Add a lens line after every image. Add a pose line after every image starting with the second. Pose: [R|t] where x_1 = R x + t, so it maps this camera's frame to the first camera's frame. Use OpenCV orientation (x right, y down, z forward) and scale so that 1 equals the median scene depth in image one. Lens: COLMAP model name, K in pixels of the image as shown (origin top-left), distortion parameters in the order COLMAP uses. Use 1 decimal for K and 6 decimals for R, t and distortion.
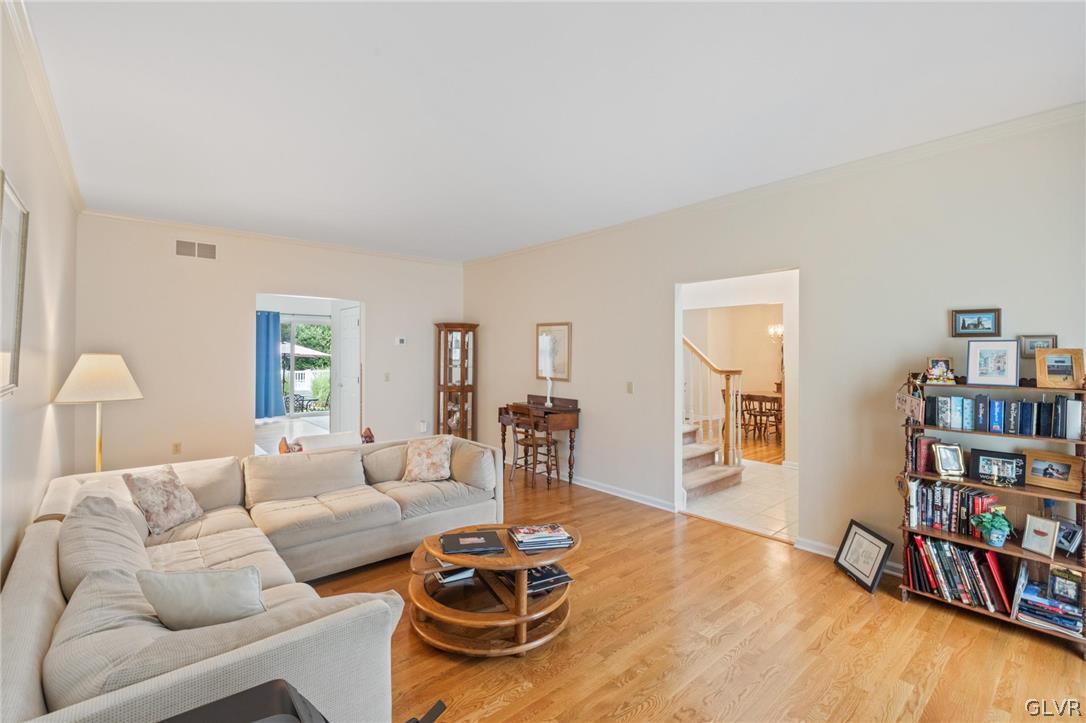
lens RADIAL K [[475.9, 0, 541.1], [0, 475.9, 359.1], [0, 0, 1]] dist [0.002457, -0.000337]
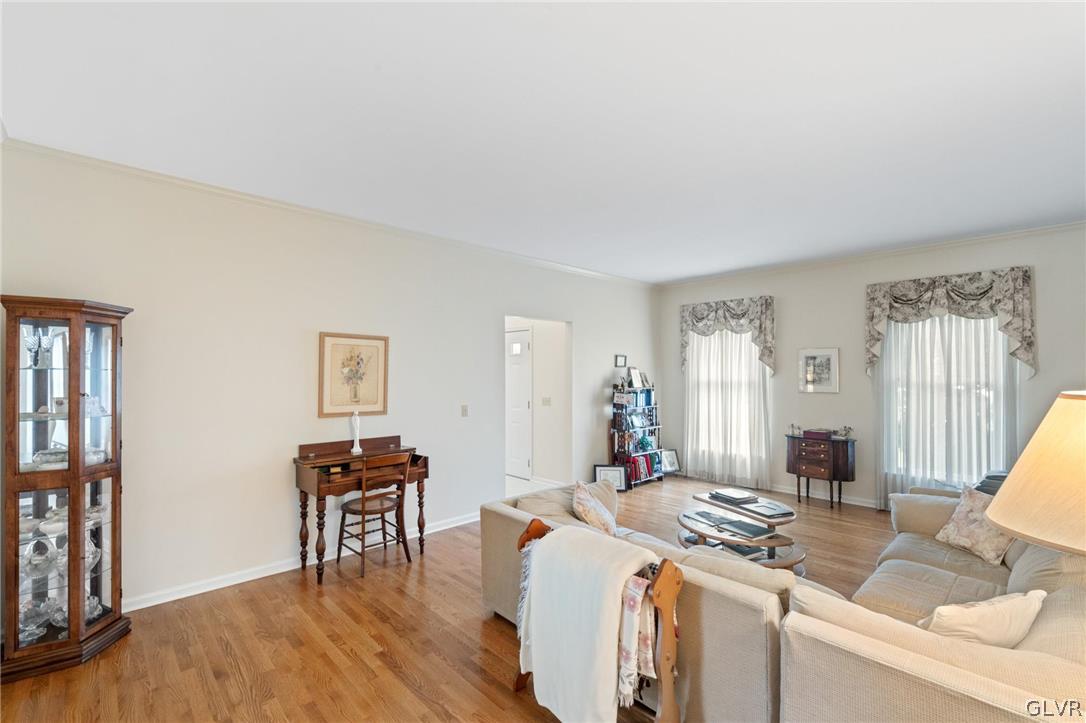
lens RADIAL K [[475.9, 0, 536.4], [0, 475.9, 370.5], [0, 0, 1]] dist [0.002457, -0.000337]
pose [[-0.047949, -0.002532, 0.998847, -0.709339], [0.008173, 0.999962, 0.002927, -0.022983], [-0.998816, 0.008304, -0.047927, 0.787472]]
